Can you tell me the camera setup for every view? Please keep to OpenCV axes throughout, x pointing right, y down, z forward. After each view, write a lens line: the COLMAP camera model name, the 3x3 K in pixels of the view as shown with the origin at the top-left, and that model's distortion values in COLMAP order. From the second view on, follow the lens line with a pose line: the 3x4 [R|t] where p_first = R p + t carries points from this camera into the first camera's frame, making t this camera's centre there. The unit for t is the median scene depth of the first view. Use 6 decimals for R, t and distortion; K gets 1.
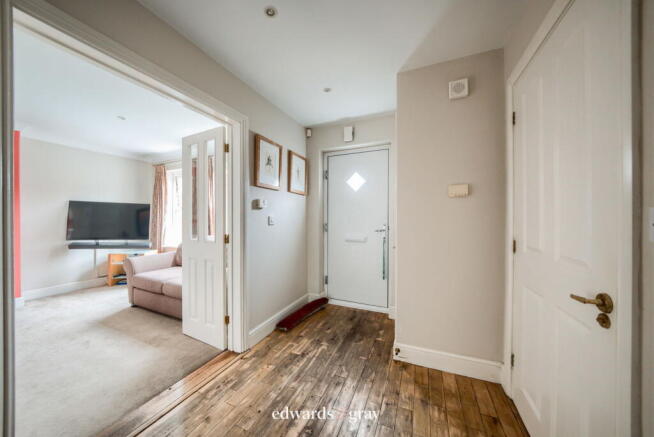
lens RADIAL K [[223.7, 0, 327.0], [0, 223.7, 218.5], [0, 0, 1]] dist [-0.020373, -0.000016]
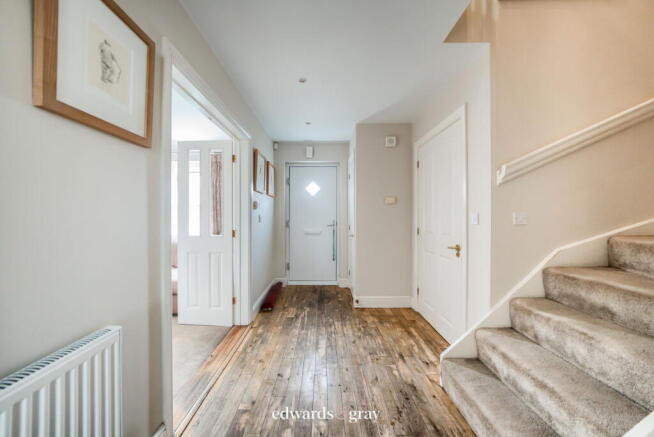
lens RADIAL K [[215.1, 0, 327.5], [0, 215.1, 214.9], [0, 0, 1]] dist [-0.006608, 0.000050]
pose [[0.908709, 0.002960, 0.417419, -0.473931], [-0.000060, 0.999976, -0.006959, -0.001364], [-0.417430, 0.006298, 0.908687, -0.273283]]
